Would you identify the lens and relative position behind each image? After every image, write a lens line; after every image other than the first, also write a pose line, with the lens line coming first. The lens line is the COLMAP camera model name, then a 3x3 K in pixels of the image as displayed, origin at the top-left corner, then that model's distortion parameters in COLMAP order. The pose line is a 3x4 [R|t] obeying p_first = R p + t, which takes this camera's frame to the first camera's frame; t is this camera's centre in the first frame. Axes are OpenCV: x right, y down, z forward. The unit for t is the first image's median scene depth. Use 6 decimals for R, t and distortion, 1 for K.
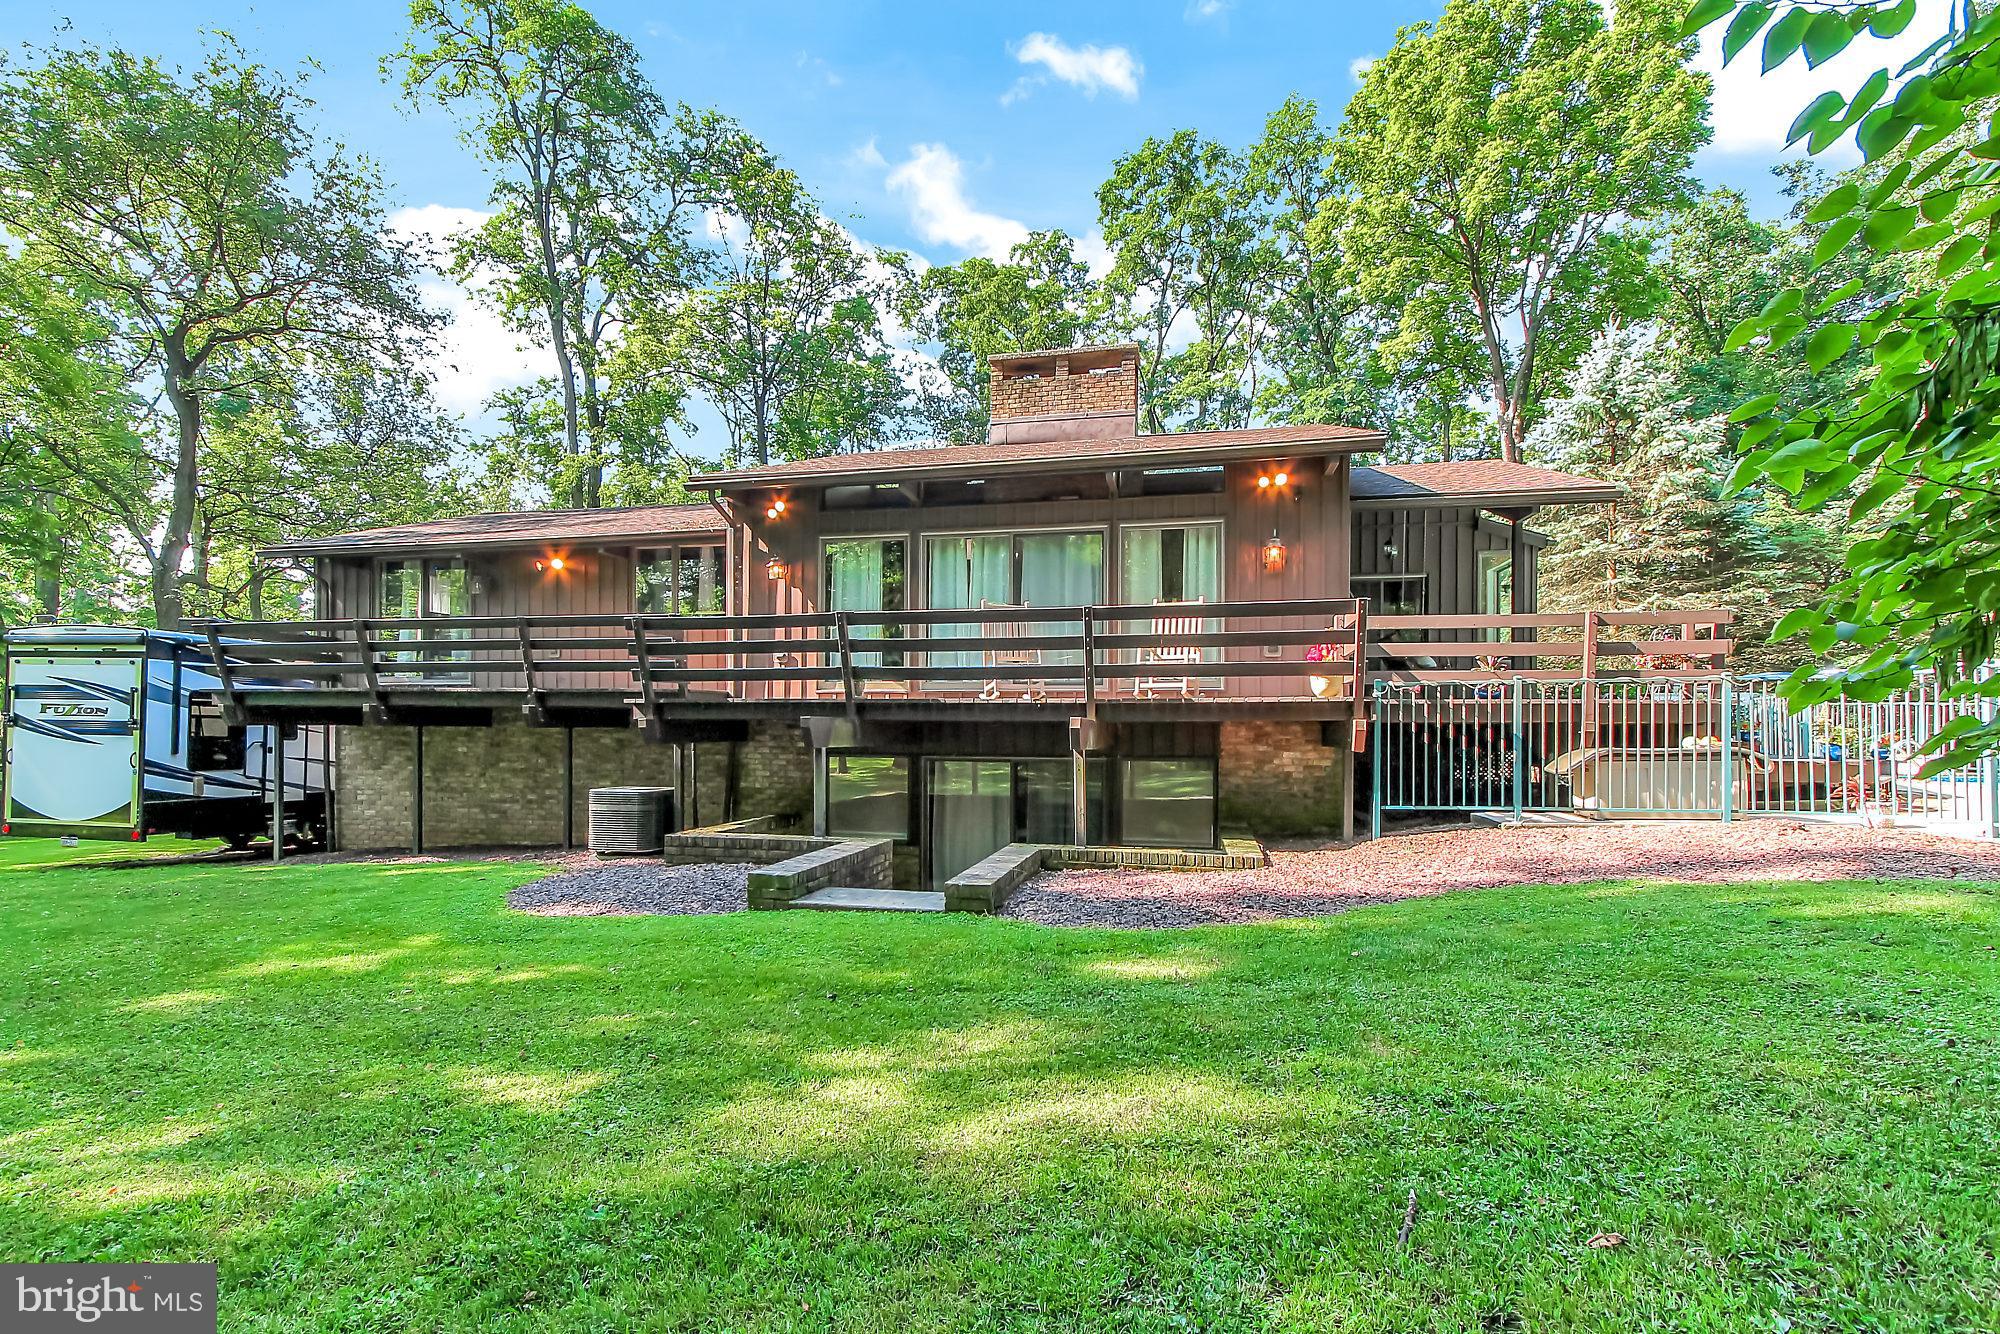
lens RADIAL K [[976.5, 0, 947.2], [0, 976.5, 695.1], [0, 0, 1]] dist [0.000453, 0.000222]
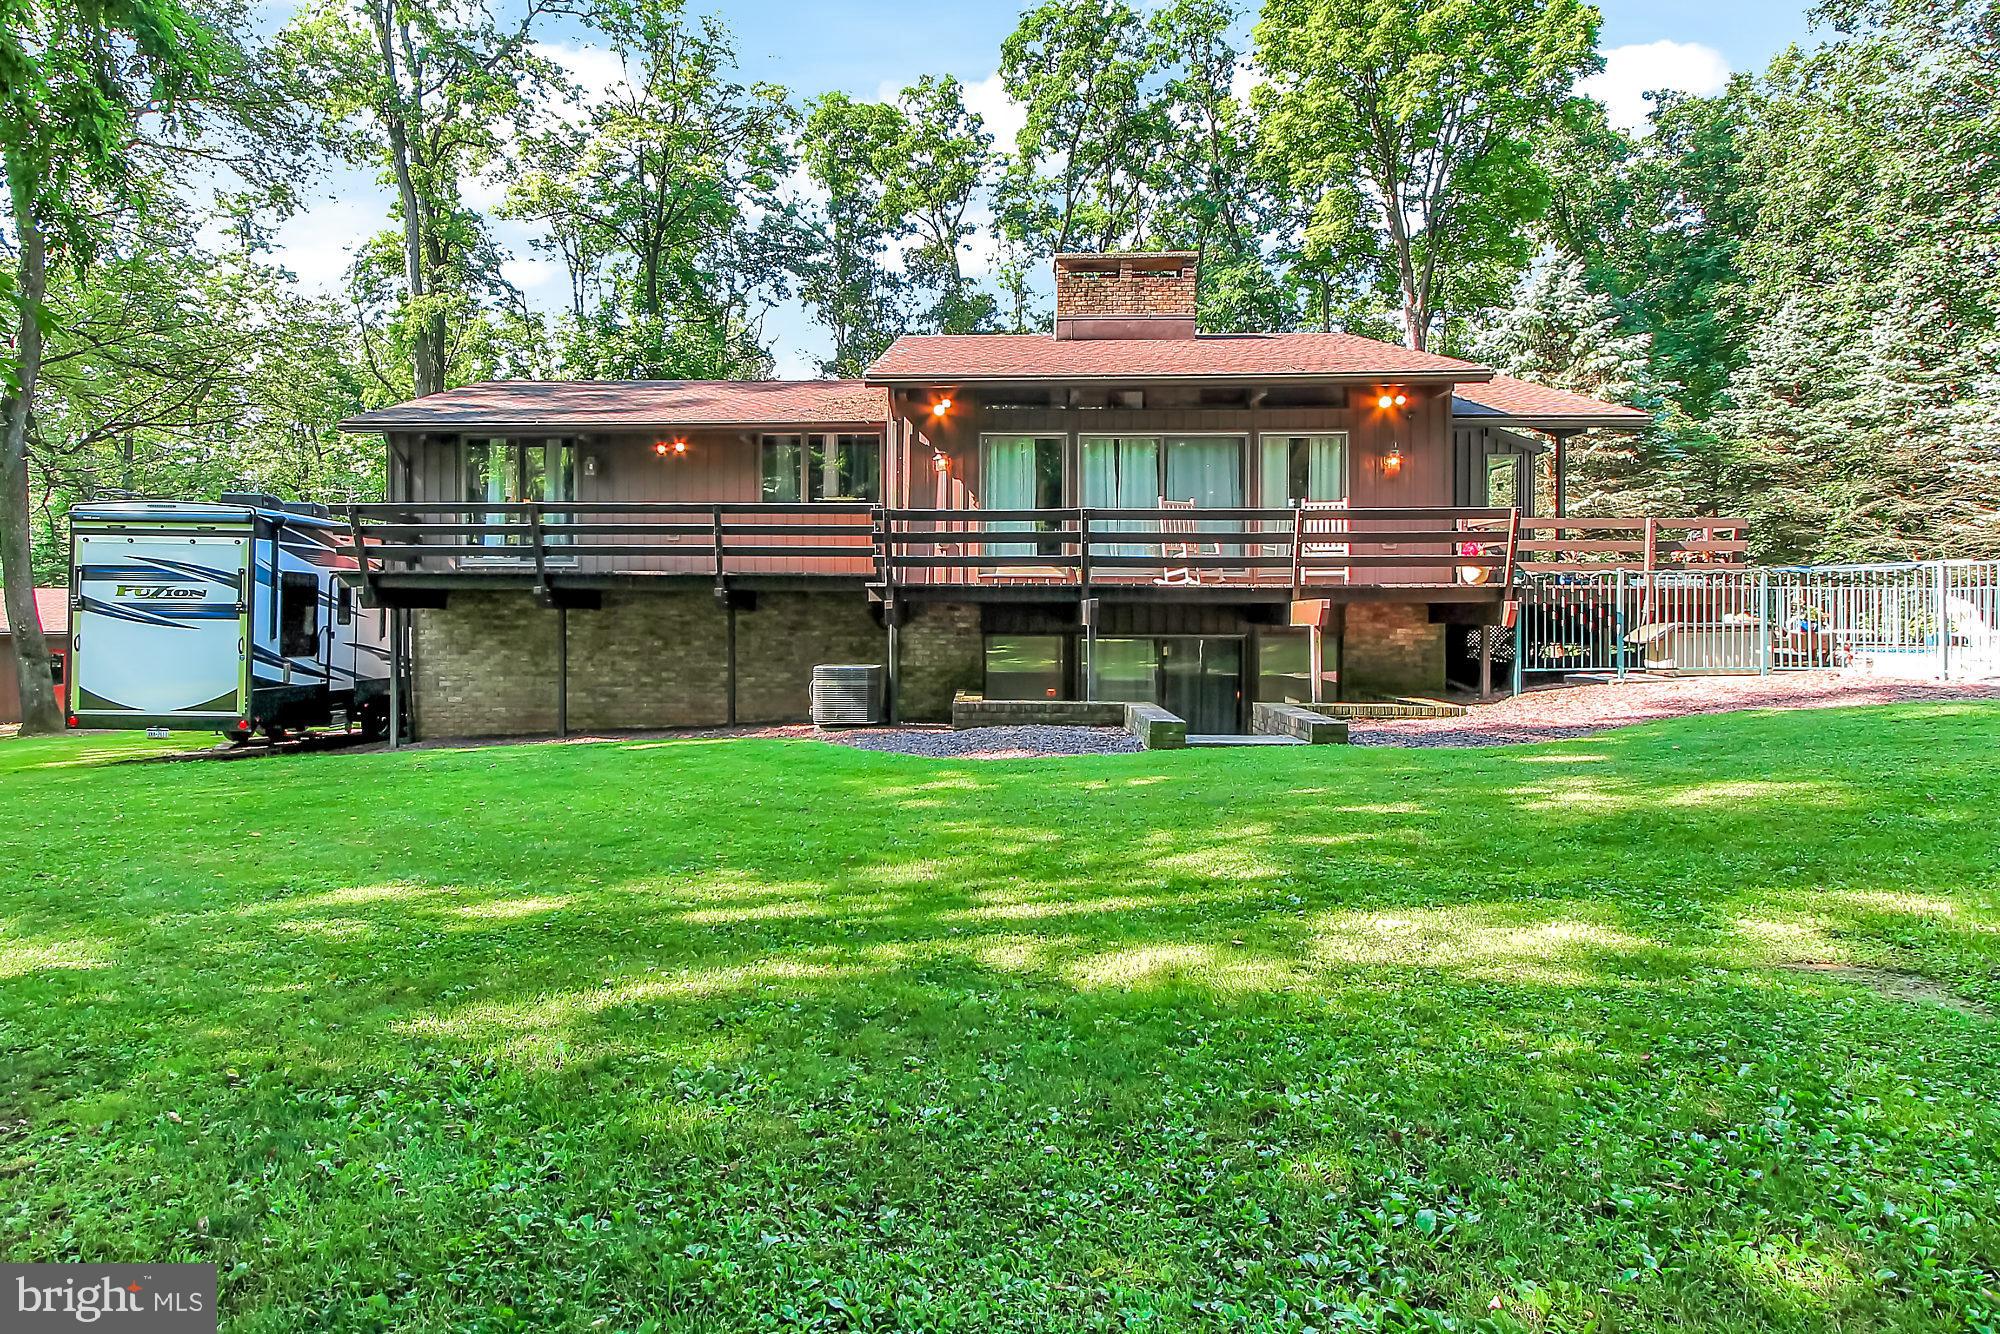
lens RADIAL K [[1150.3, 0, 894.1], [0, 1150.3, 587.7], [0, 0, 1]] dist [-0.002098, 0.000302]
pose [[0.982776, 0.002155, 0.184789, -0.444111], [-0.004014, 0.999945, 0.009685, -0.002778], [-0.184758, -0.010260, 0.982730, -0.228089]]
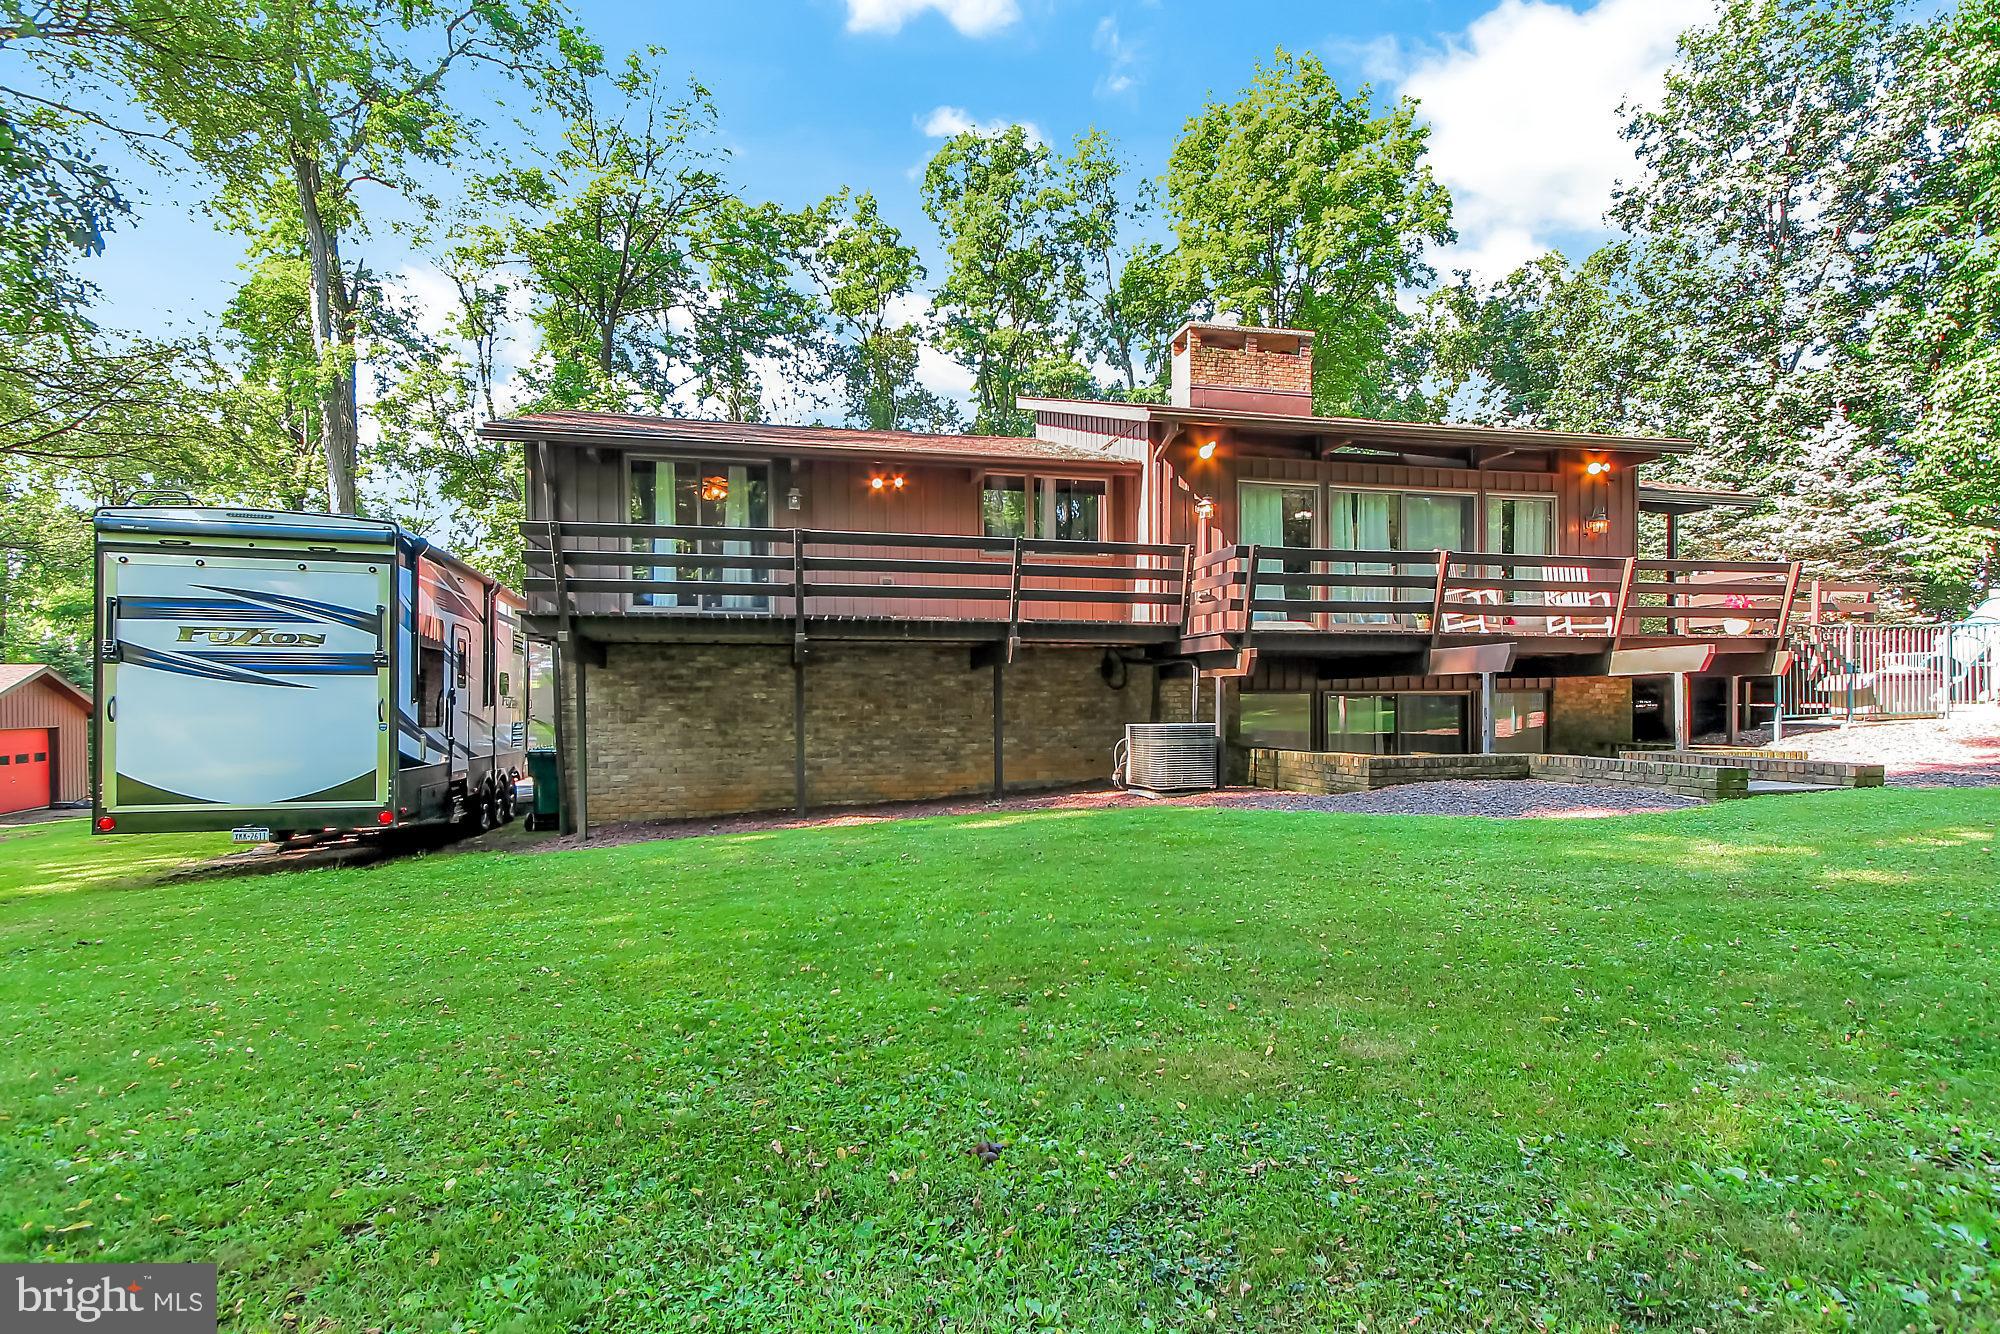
lens RADIAL K [[976.5, 0, 947.2], [0, 976.5, 695.1], [0, 0, 1]] dist [0.000453, 0.000222]
pose [[0.891444, -0.006632, 0.453082, -0.842408], [-0.004080, 0.999735, 0.022661, 0.040887], [-0.453113, -0.022049, 0.891181, 0.212258]]
